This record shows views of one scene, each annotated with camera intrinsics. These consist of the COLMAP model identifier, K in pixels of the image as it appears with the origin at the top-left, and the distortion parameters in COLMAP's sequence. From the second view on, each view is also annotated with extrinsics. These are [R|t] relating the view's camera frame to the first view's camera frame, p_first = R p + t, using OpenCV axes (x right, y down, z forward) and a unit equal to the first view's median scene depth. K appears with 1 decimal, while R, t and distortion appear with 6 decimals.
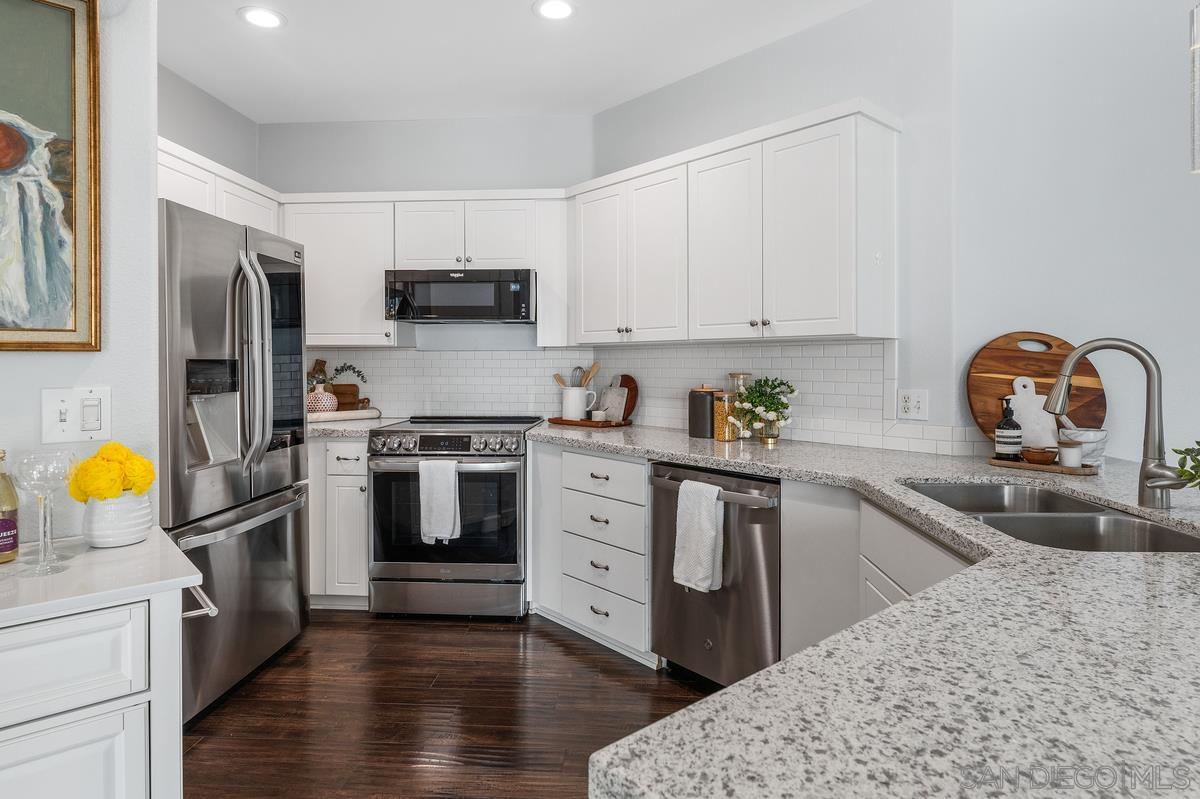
lens RADIAL K [[699.9, 0, 606.8], [0, 699.9, 372.0], [0, 0, 1]] dist [-0.009096, 0.000543]
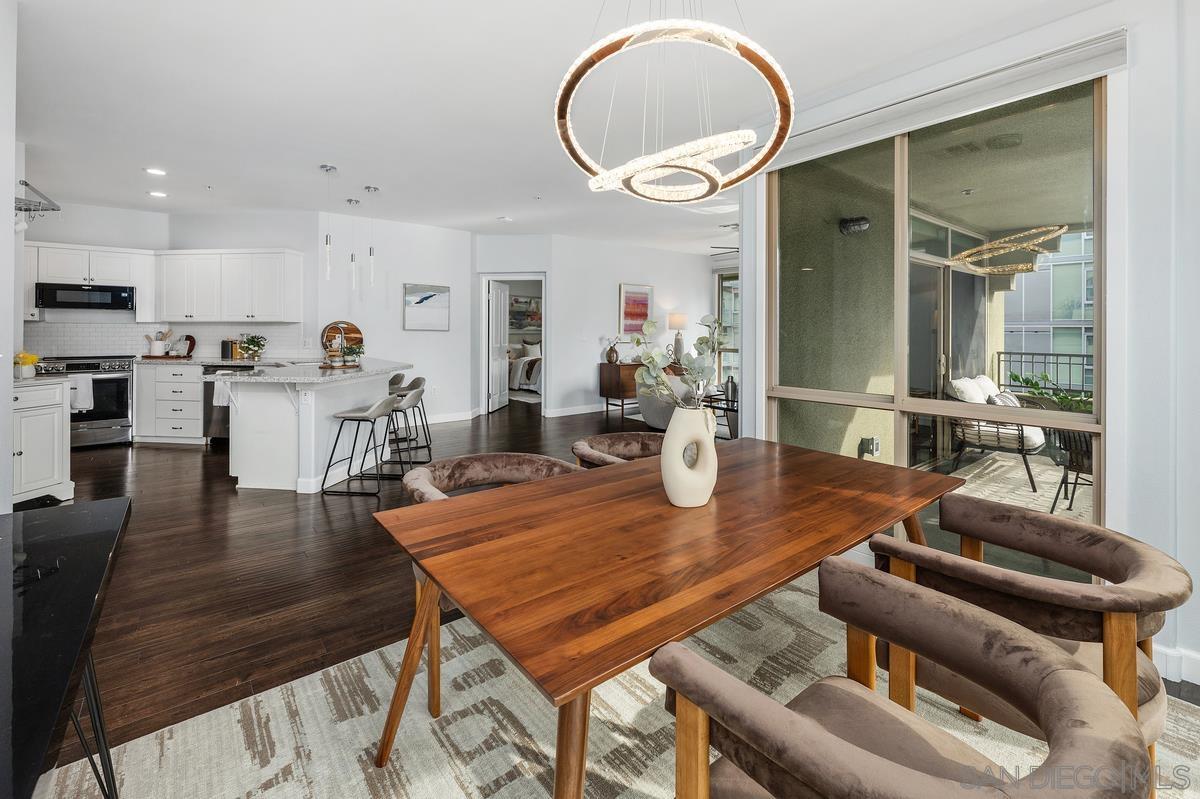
lens RADIAL K [[518.8, 0, 602.2], [0, 518.8, 329.8], [0, 0, 1]] dist [0.001614, -0.003285]
pose [[0.743578, 0.005300, 0.668628, -0.120187], [0.005255, 0.999891, -0.013769, 0.020429], [-0.668628, 0.013752, 0.743470, -1.392944]]
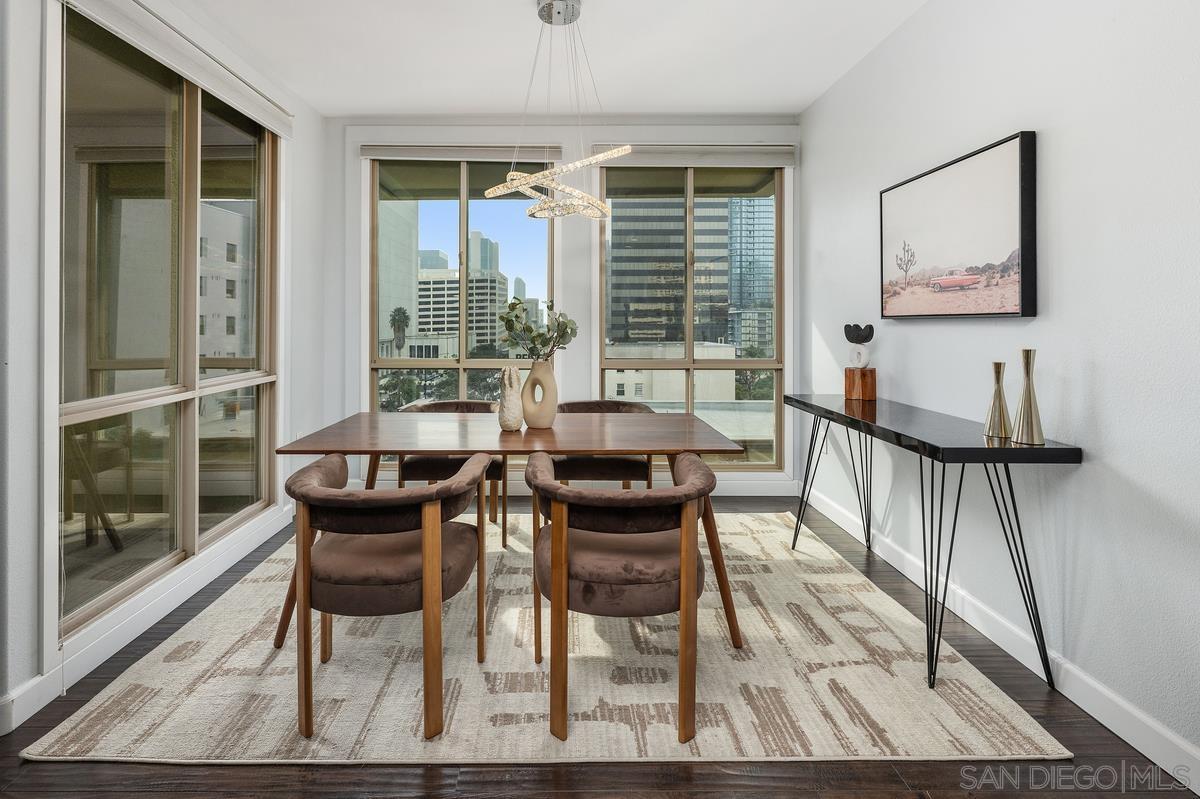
lens RADIAL K [[608.9, 0, 554.8], [0, 608.9, 318.9], [0, 0, 1]] dist [-0.013681, 0.000156]
pose [[-0.998893, 0.001329, -0.047018, 0.306795], [0.001038, 0.999980, 0.006216, 0.015769], [0.047026, 0.006160, -0.998875, -0.172209]]
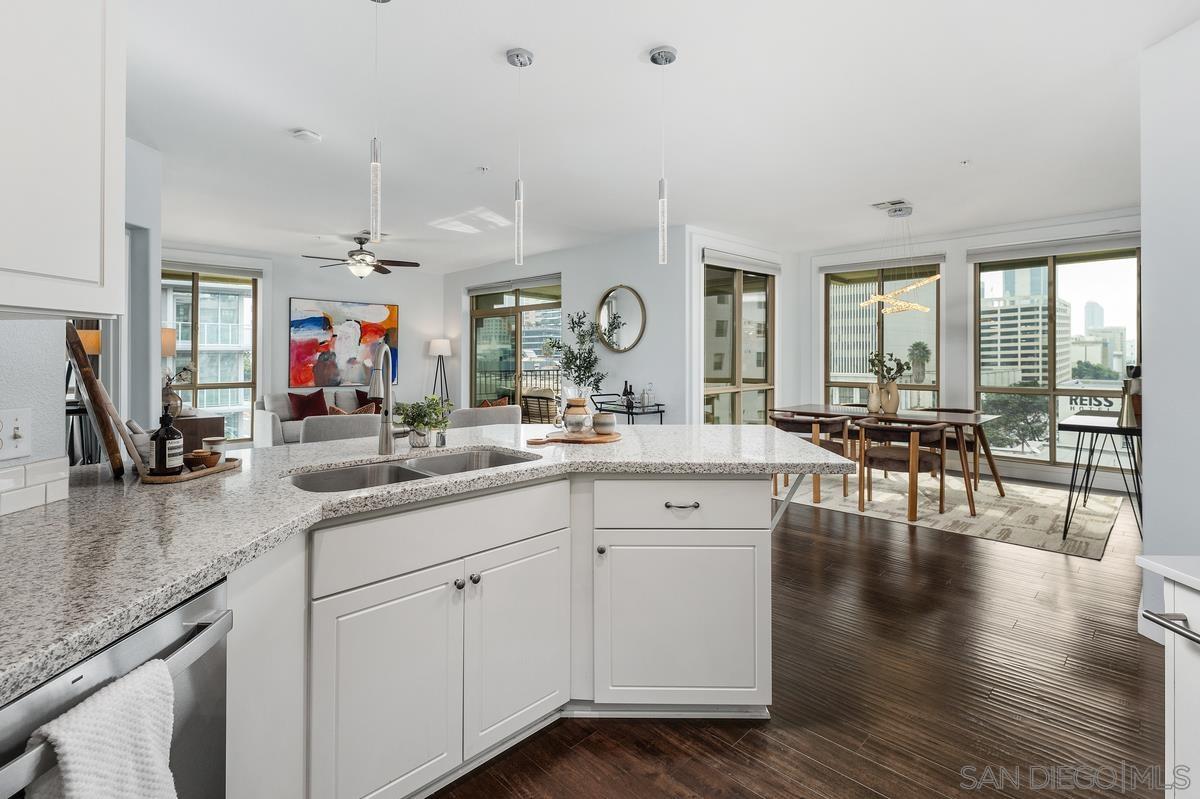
lens RADIAL K [[563.9, 0, 584.0], [0, 563.9, 356.6], [0, 0, 1]] dist [-0.001647, 0.001605]
pose [[-0.731017, 0.001329, 0.682358, -0.205867], [0.009123, 0.999928, 0.007826, -0.016719], [-0.682298, 0.011946, -0.730976, 0.883659]]
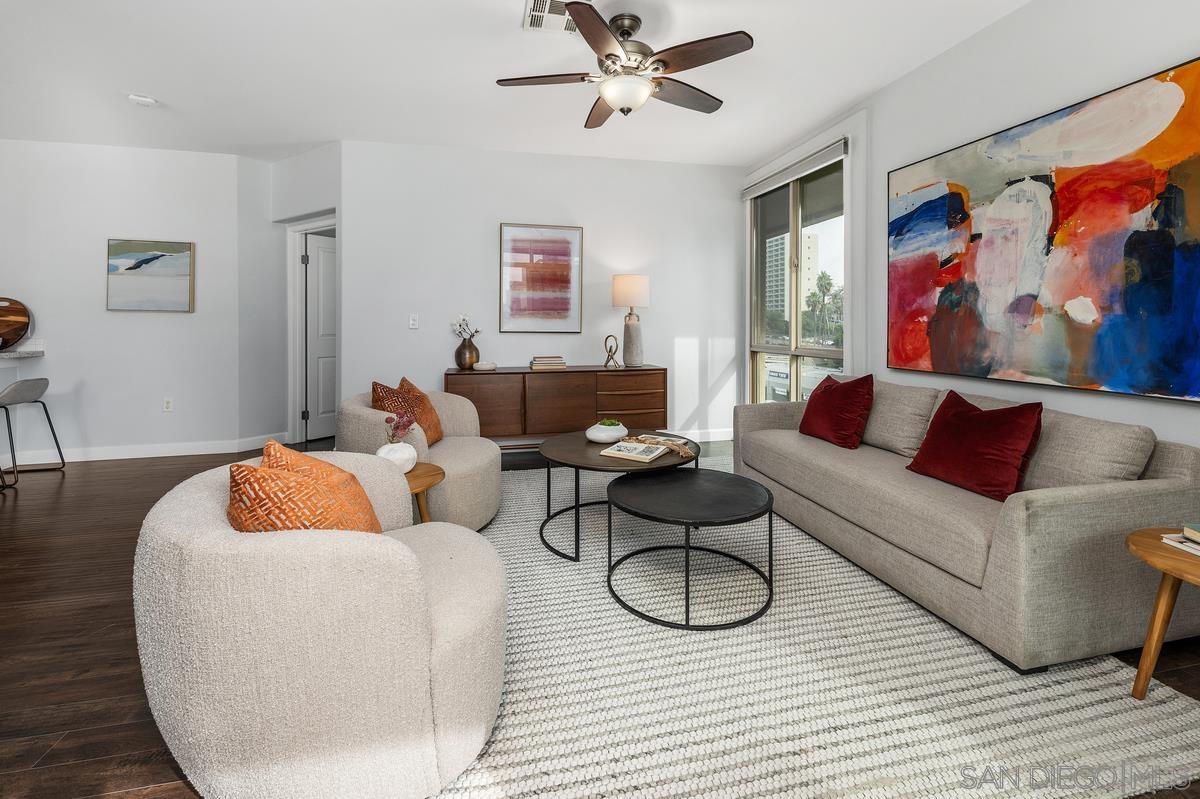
lens RADIAL K [[510.8, 0, 585.6], [0, 510.8, 322.4], [0, 0, 1]] dist [0.005870, 0.000686]
pose [[0.962605, 0.001179, 0.270905, 1.622248], [0.004226, 0.999804, -0.019367, 0.054533], [-0.270874, 0.019787, 0.962411, -0.938921]]
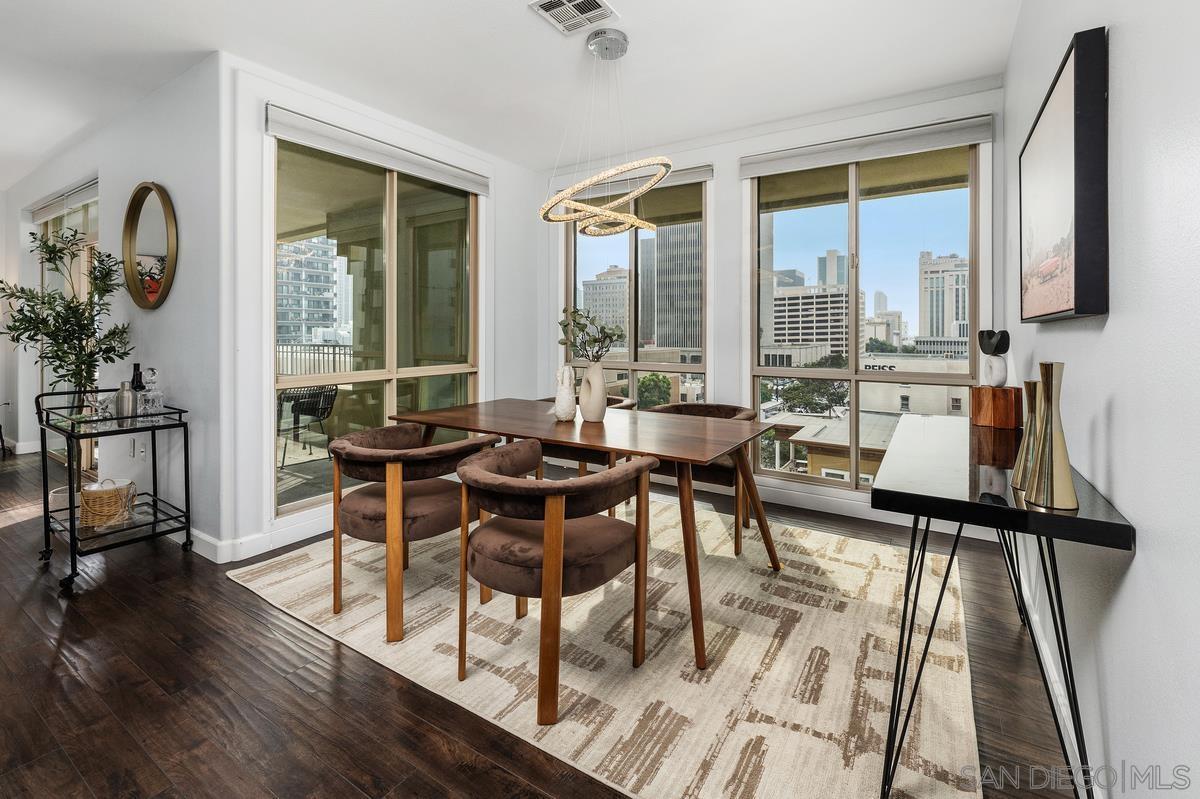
lens RADIAL K [[518.8, 0, 593.8], [0, 518.8, 334.7], [0, 0, 1]] dist [0.001614, -0.003285]
pose [[-0.867885, -0.002603, 0.496758, -0.135770], [0.003543, 0.999928, 0.011430, 0.027638], [-0.496752, 0.011680, -0.867814, -0.317018]]
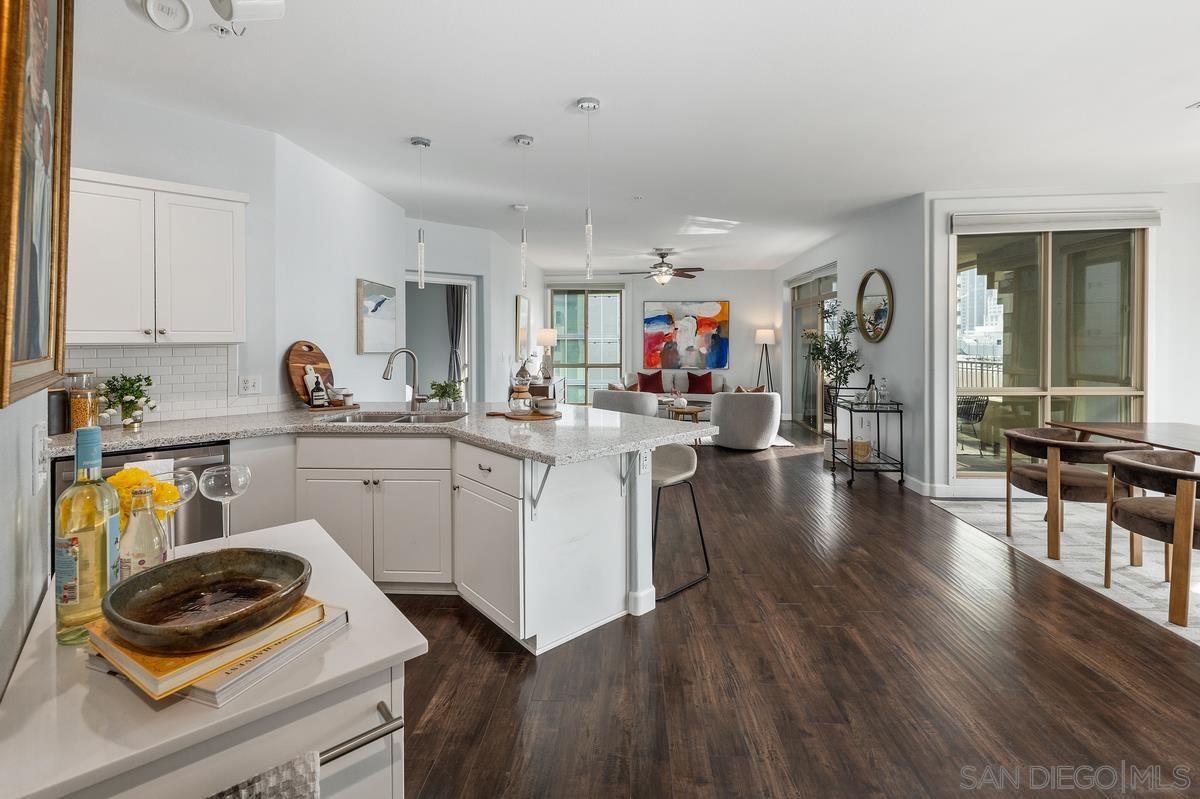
lens RADIAL K [[518.8, 0, 600.9], [0, 518.8, 346.3], [0, 0, 1]] dist [0.001614, -0.003285]
pose [[0.013646, -0.008332, 0.999872, -0.651720], [0.016677, 0.999828, 0.008104, -0.033650], [-0.999768, 0.016564, 0.013783, 0.140628]]
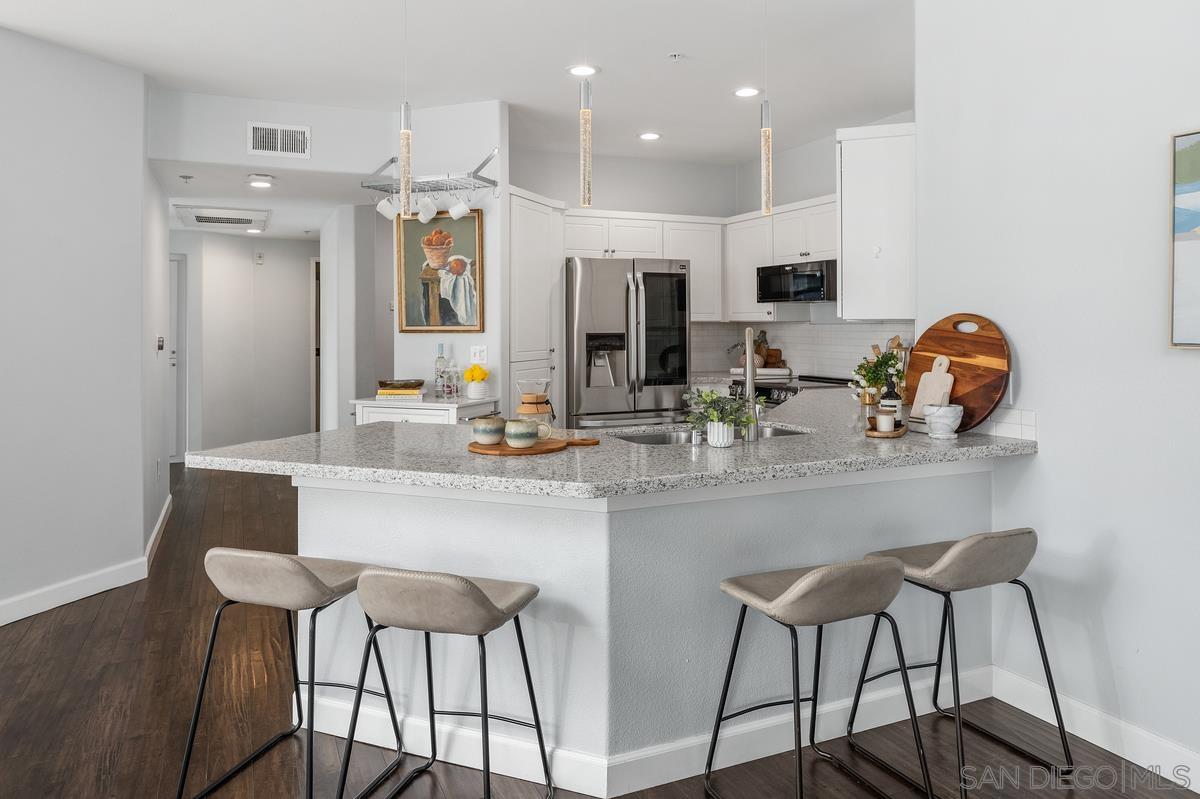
lens RADIAL K [[793.0, 0, 591.1], [0, 793.0, 336.5], [0, 0, 1]] dist [-0.006721, -0.008535]
pose [[0.452315, 0.013555, -0.891755, 1.146643], [-0.007229, 0.999907, 0.011532, -0.026418], [0.891829, 0.001230, 0.452371, -0.034277]]
